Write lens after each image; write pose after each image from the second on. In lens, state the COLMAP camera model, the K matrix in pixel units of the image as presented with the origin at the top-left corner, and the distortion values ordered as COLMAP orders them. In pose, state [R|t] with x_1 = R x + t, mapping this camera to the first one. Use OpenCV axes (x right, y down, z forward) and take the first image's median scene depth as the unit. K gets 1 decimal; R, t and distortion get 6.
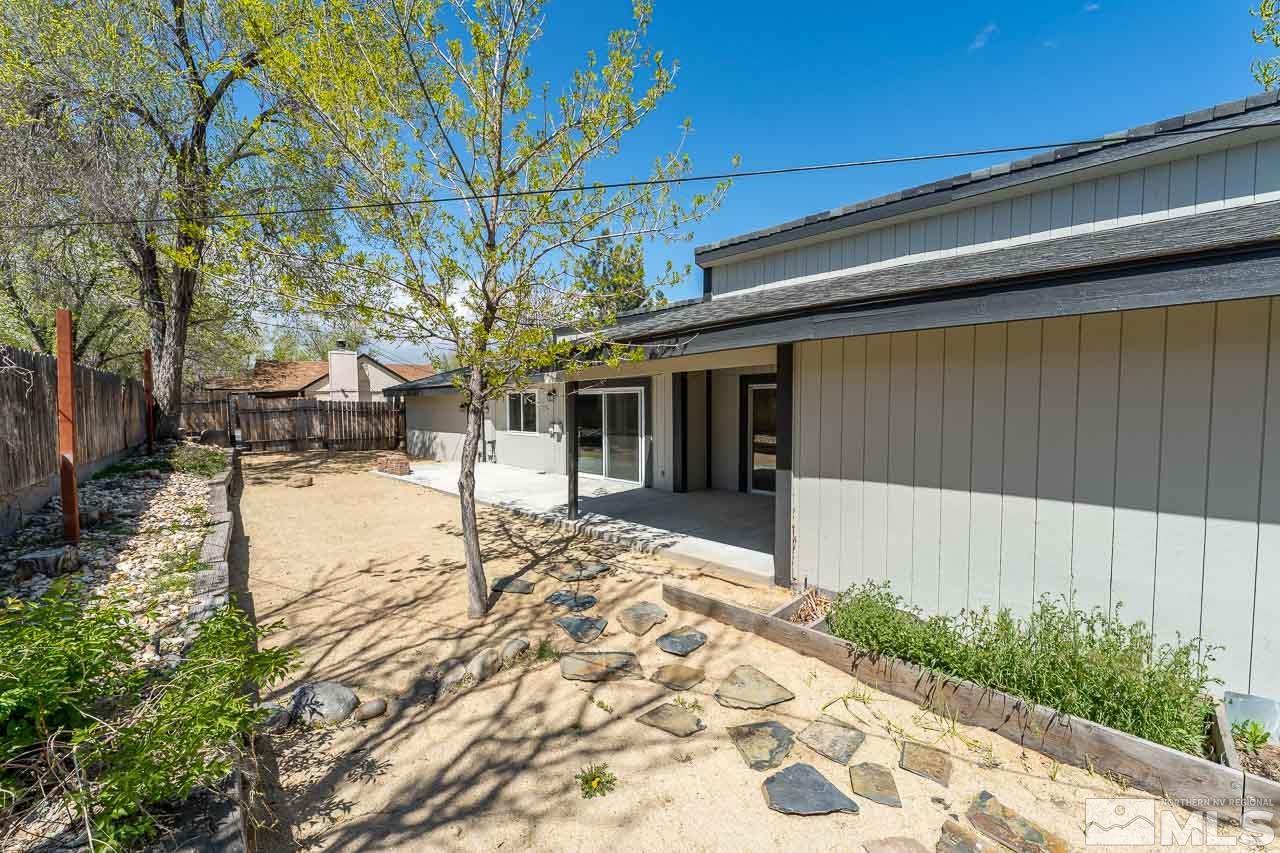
lens RADIAL K [[511.6, 0, 633.9], [0, 511.6, 427.6], [0, 0, 1]] dist [-0.000953, -0.000059]
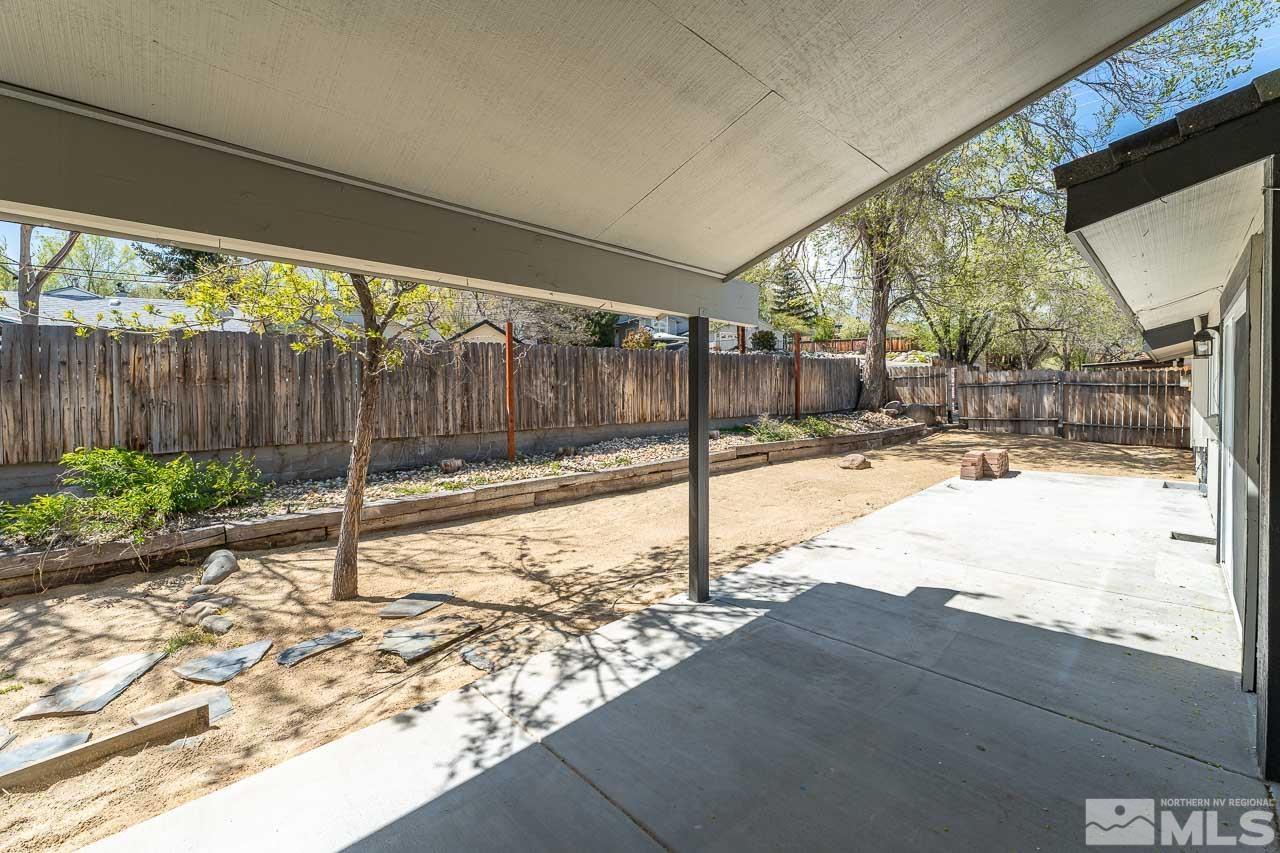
lens RADIAL K [[511.6, 0, 643.8], [0, 511.6, 402.0], [0, 0, 1]] dist [-0.000953, -0.000059]
pose [[-0.017064, 0.029203, -0.999428, 0.475627], [-0.033819, 0.998985, 0.029768, -0.028252], [0.999282, 0.034308, -0.016059, 1.227916]]
